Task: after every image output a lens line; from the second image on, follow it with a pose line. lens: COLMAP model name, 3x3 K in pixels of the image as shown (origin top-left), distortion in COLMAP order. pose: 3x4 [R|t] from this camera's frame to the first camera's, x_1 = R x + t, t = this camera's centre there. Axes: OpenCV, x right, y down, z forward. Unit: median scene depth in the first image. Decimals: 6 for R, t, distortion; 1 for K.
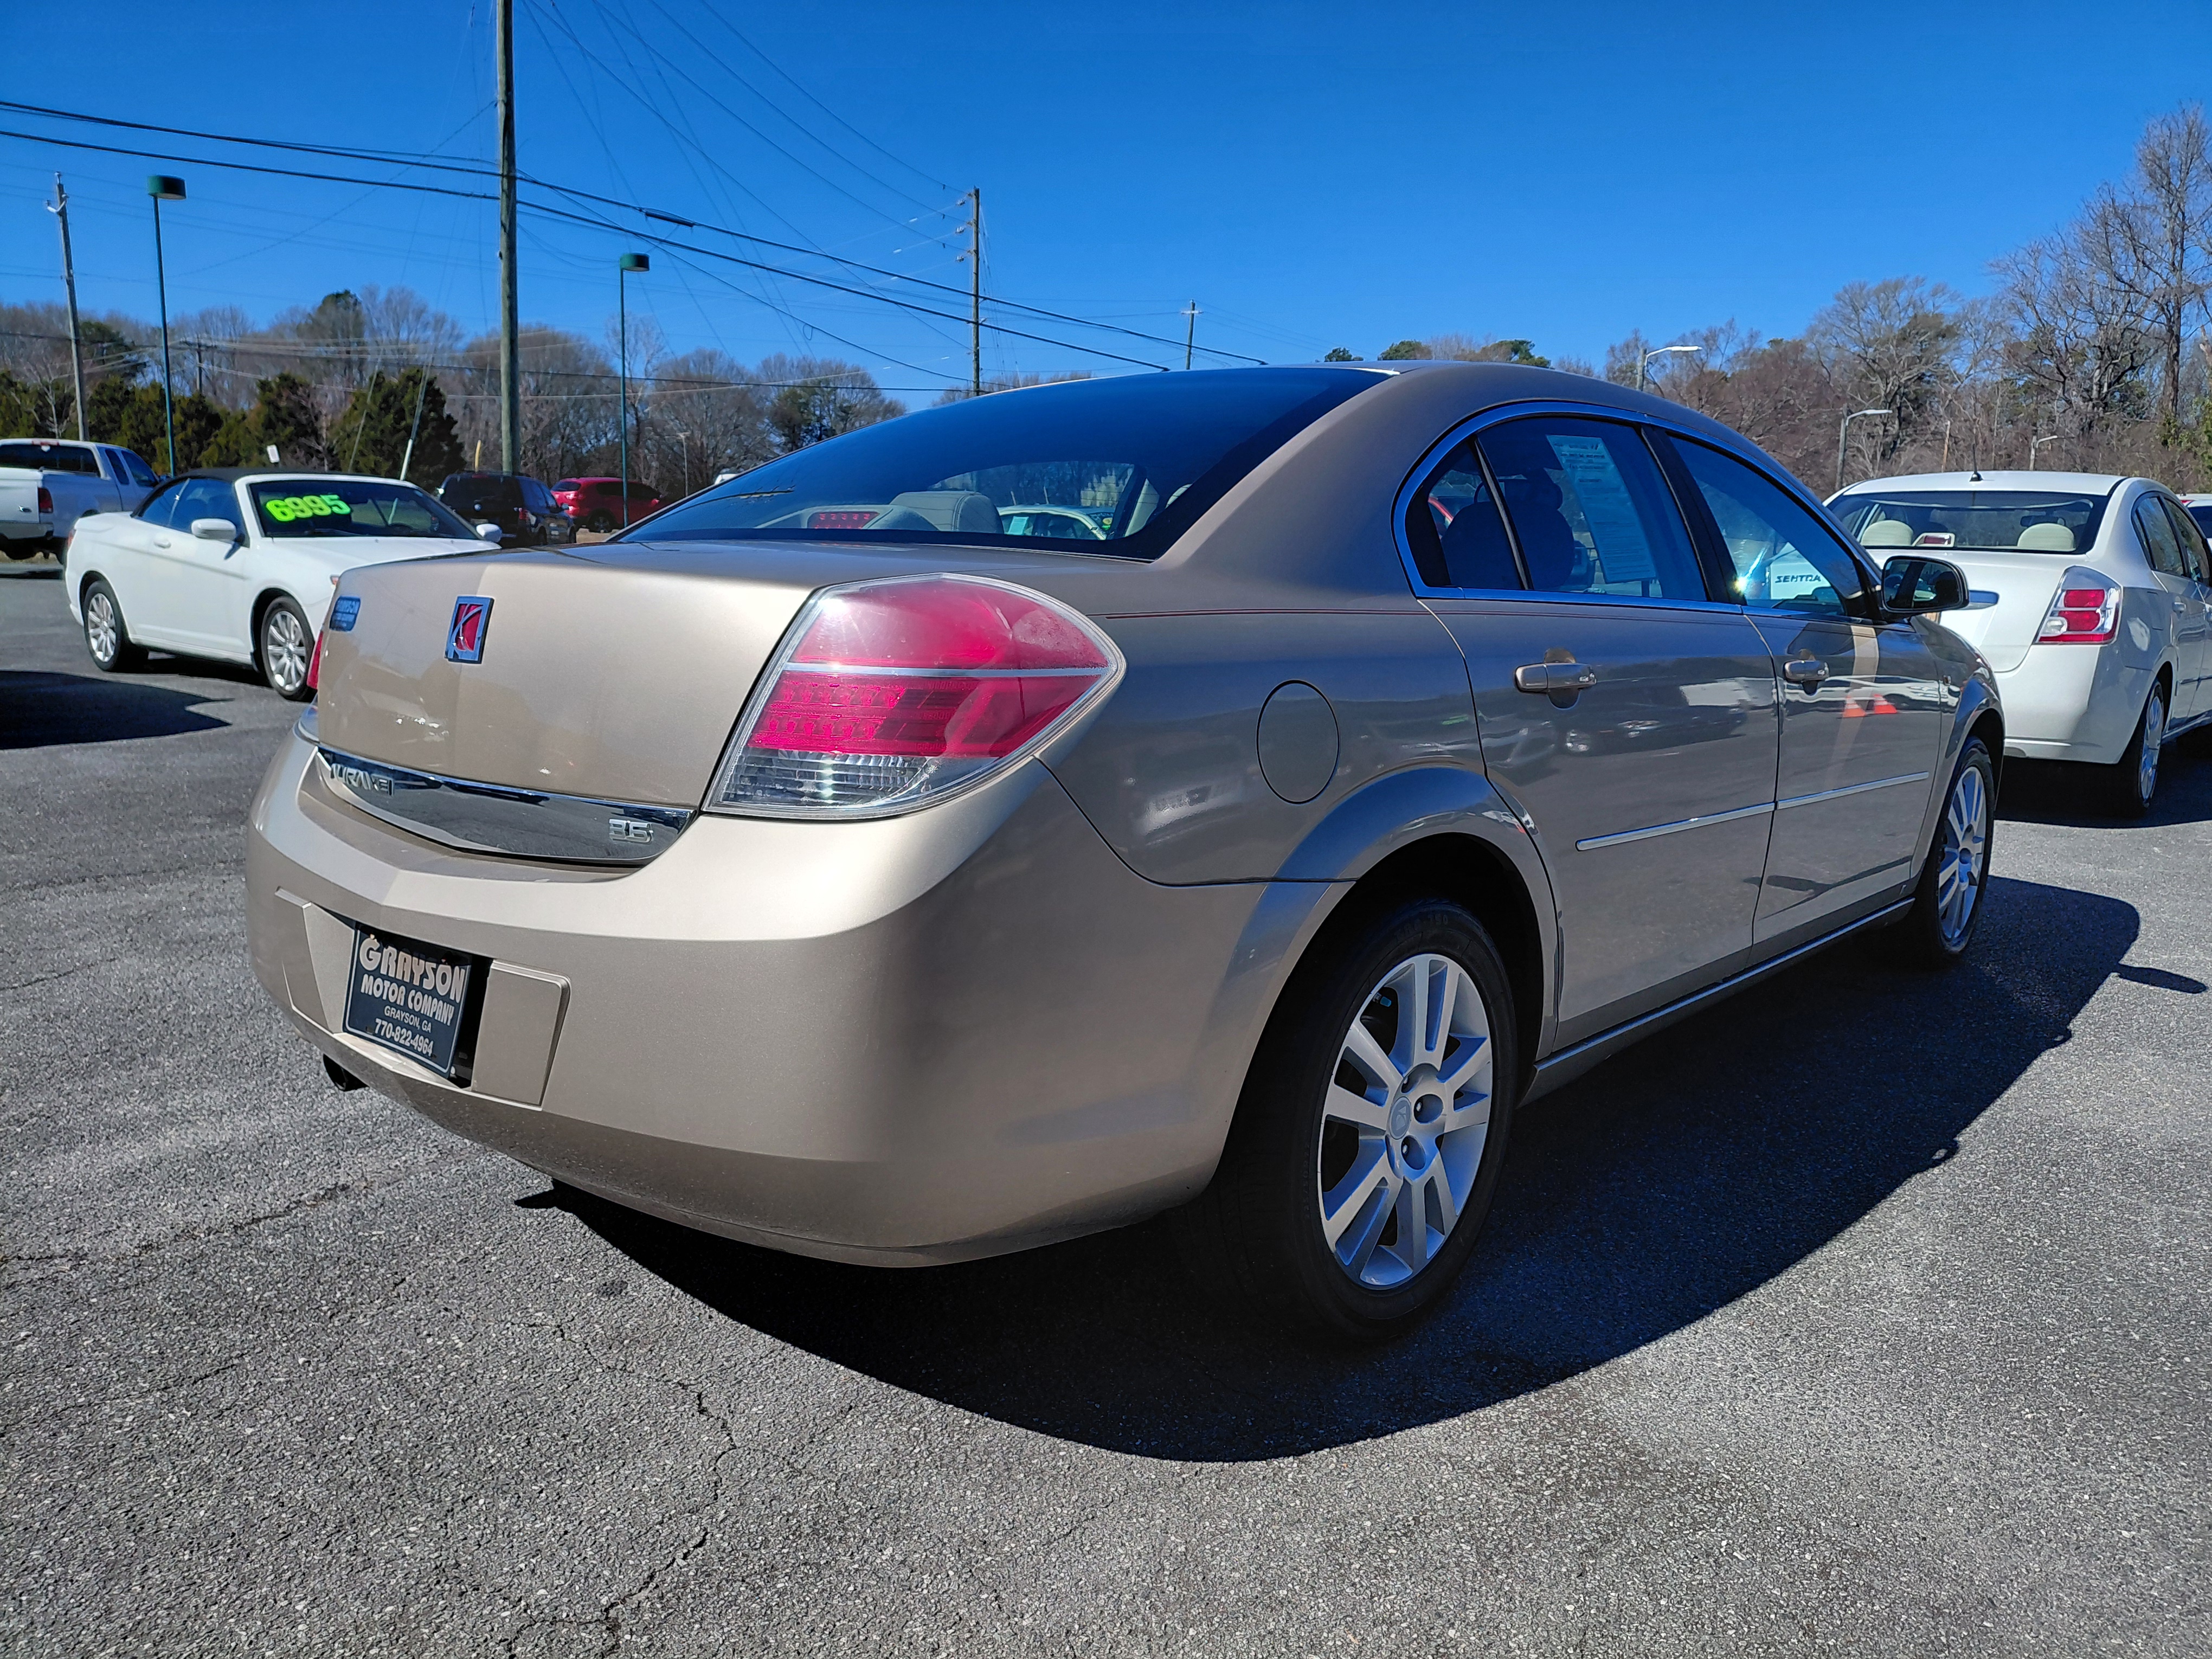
lens RADIAL K [[1651.3, 0, 1095.4], [0, 1651.3, 884.2], [0, 0, 1]] dist [-0.006167, -0.002866]
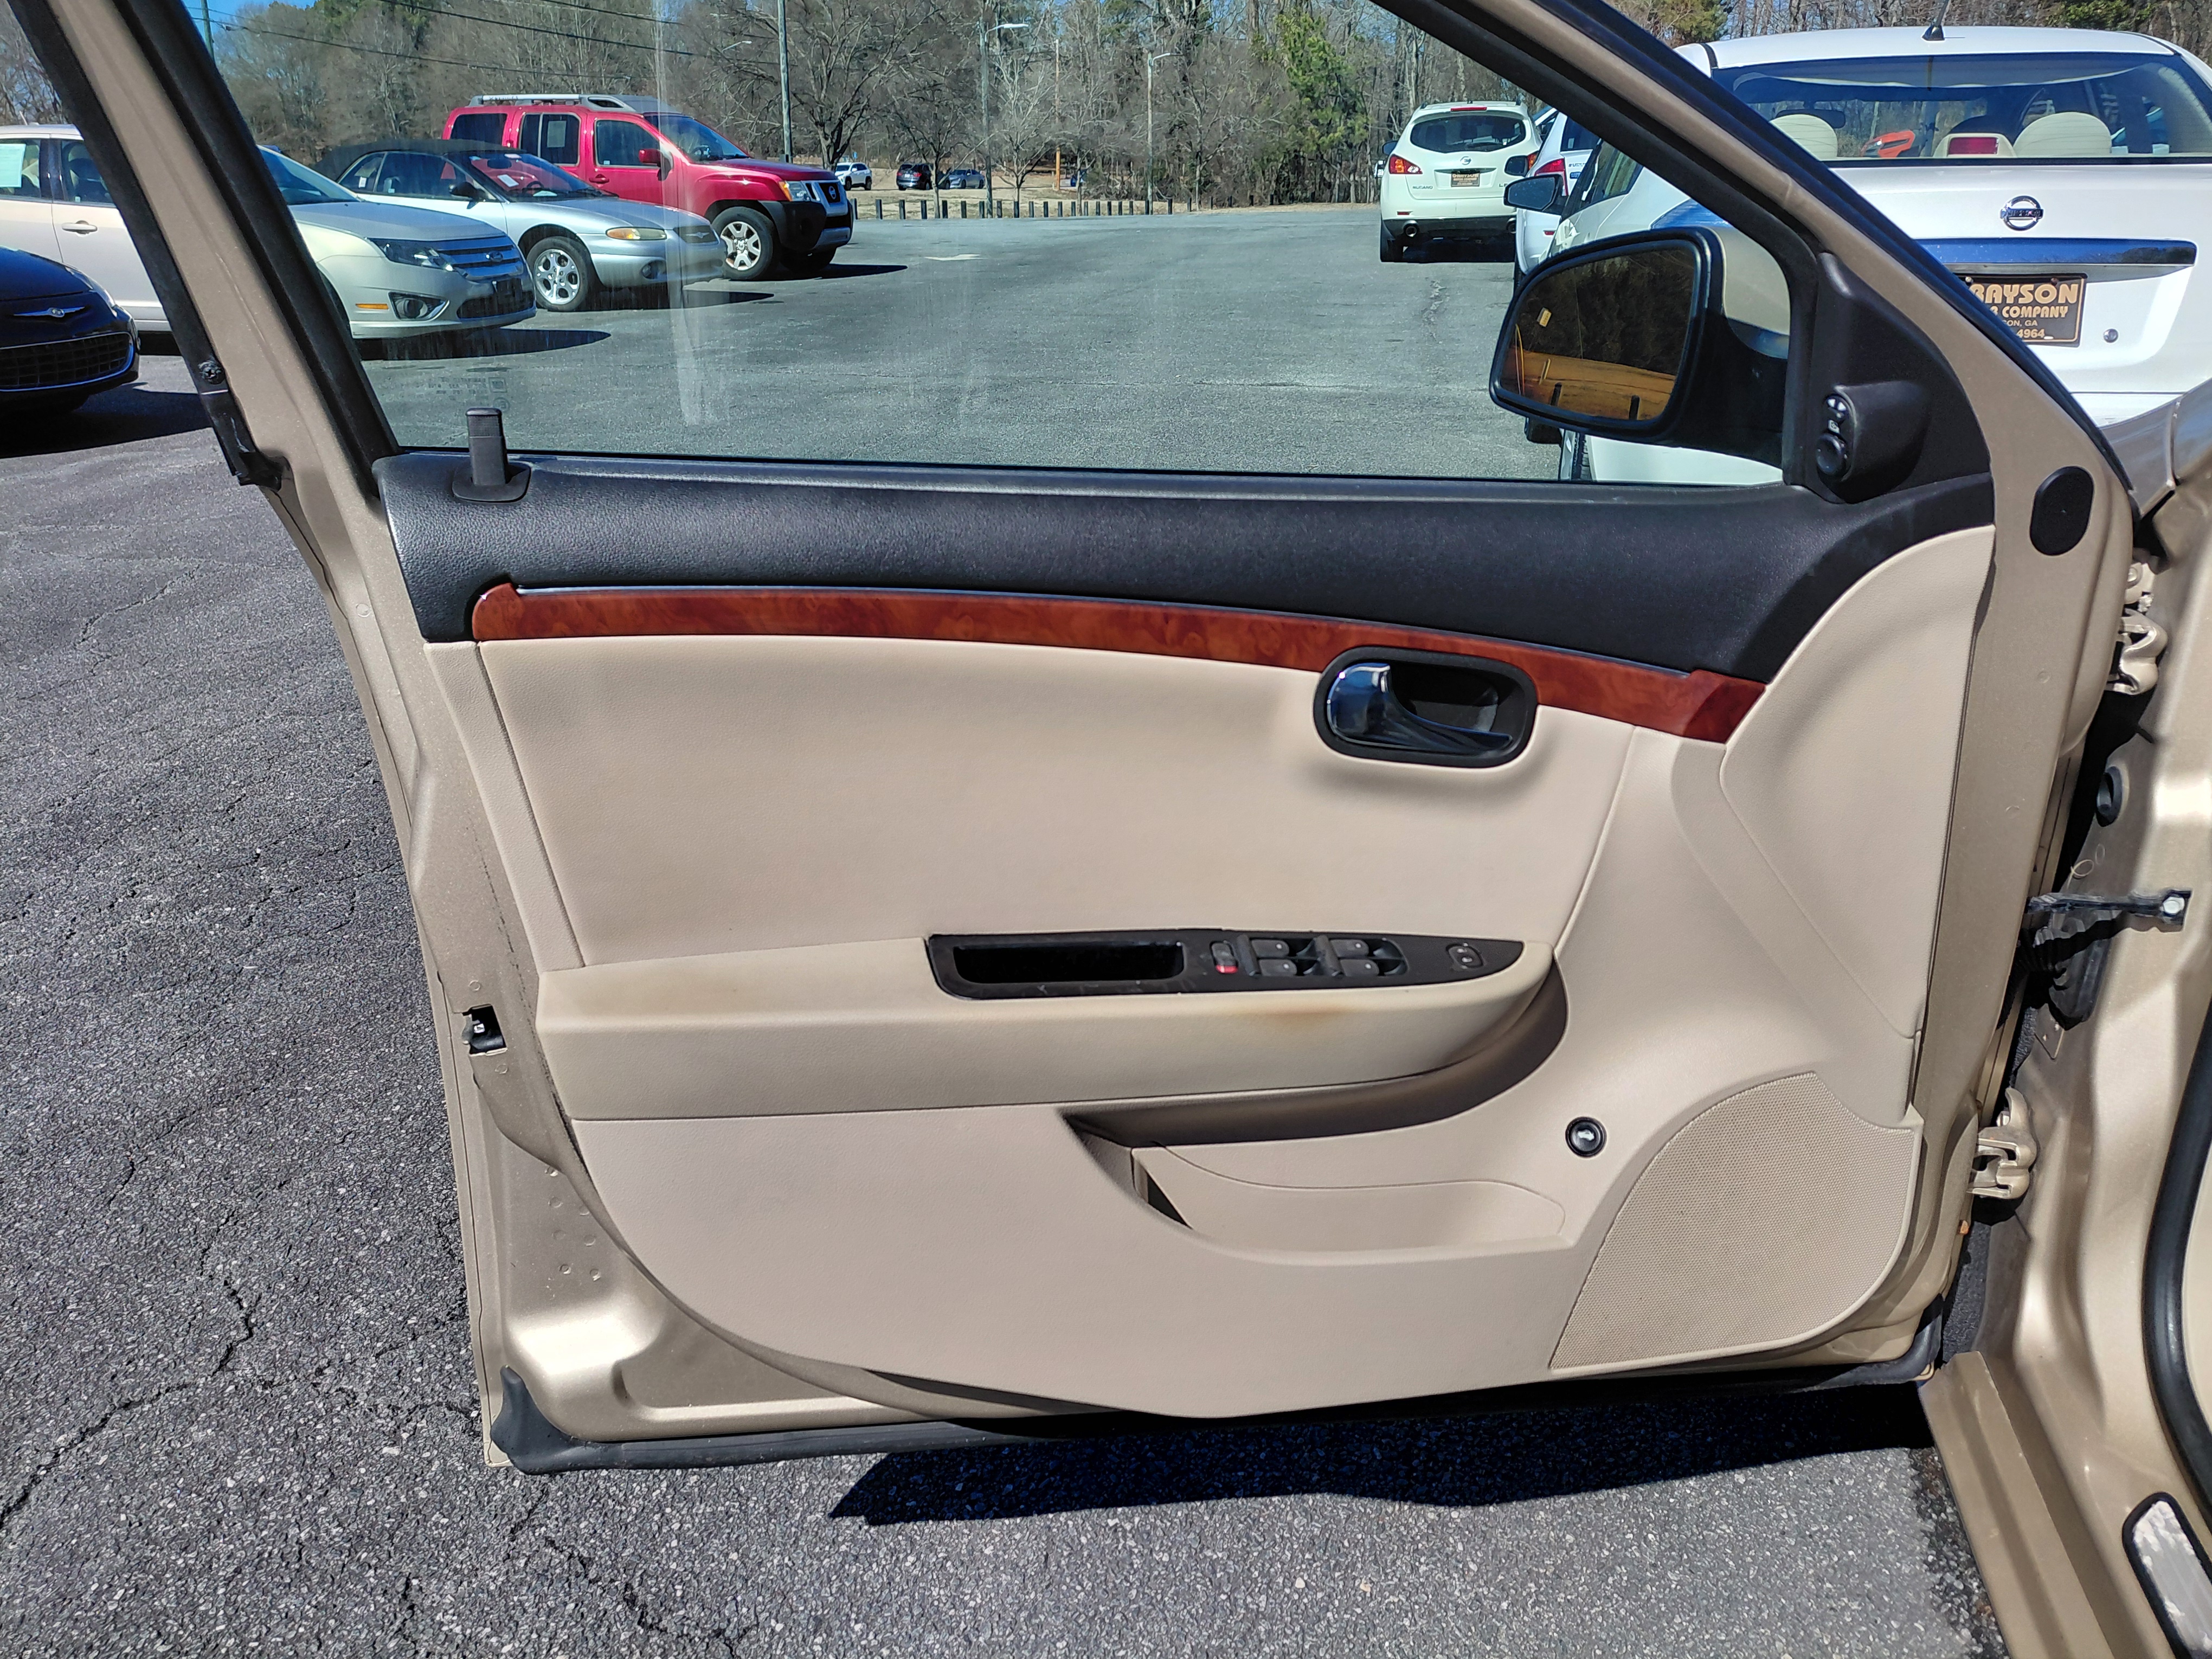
lens RADIAL K [[1683.7, 0, 1106.0], [0, 1683.7, 829.5], [0, 0, 1]] dist [0.000170, -0.011345]
pose [[0.876984, -0.200808, 0.436549, -0.138688], [0.127042, 0.973062, 0.192384, -0.375278], [-0.463421, -0.113258, 0.878871, 1.755447]]
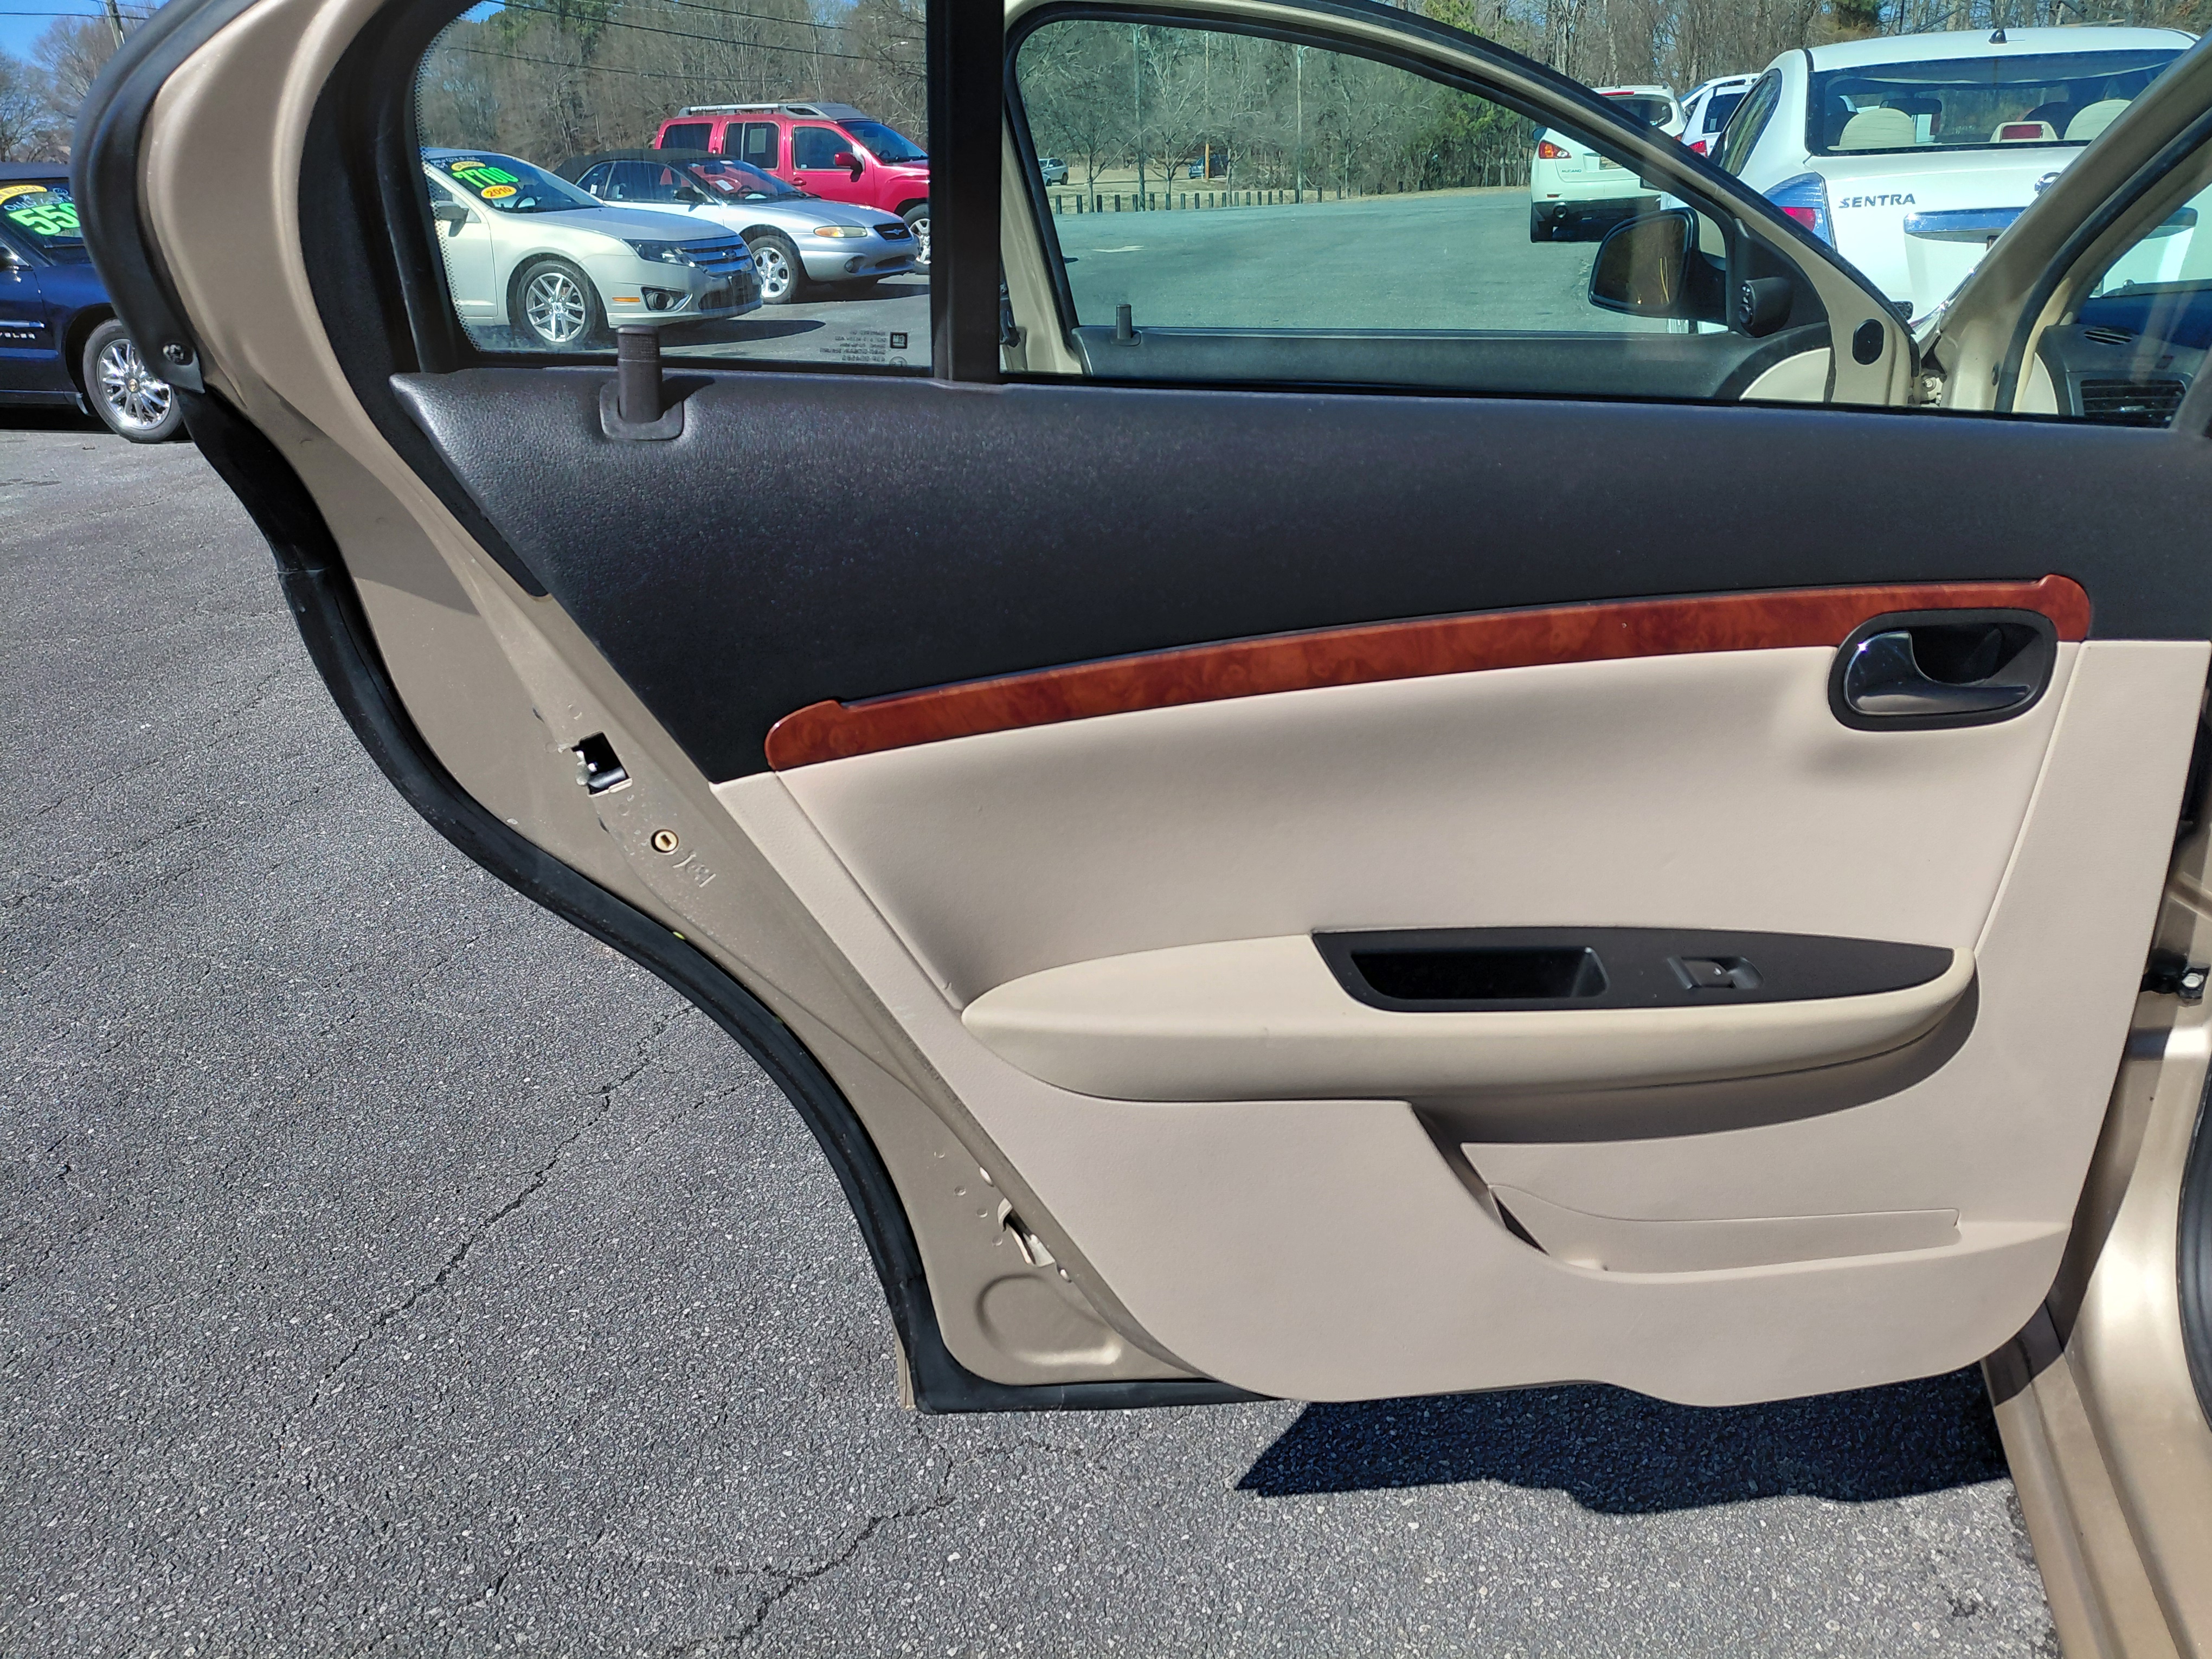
lens RADIAL K [[1677.7, 0, 1127.5], [0, 1677.7, 781.0], [0, 0, 1]] dist [0.060389, -0.098506]
pose [[0.907167, -0.189954, 0.375454, -0.417584], [0.137769, 0.977205, 0.161522, -0.317561], [-0.397577, -0.094802, 0.912658, 1.390528]]
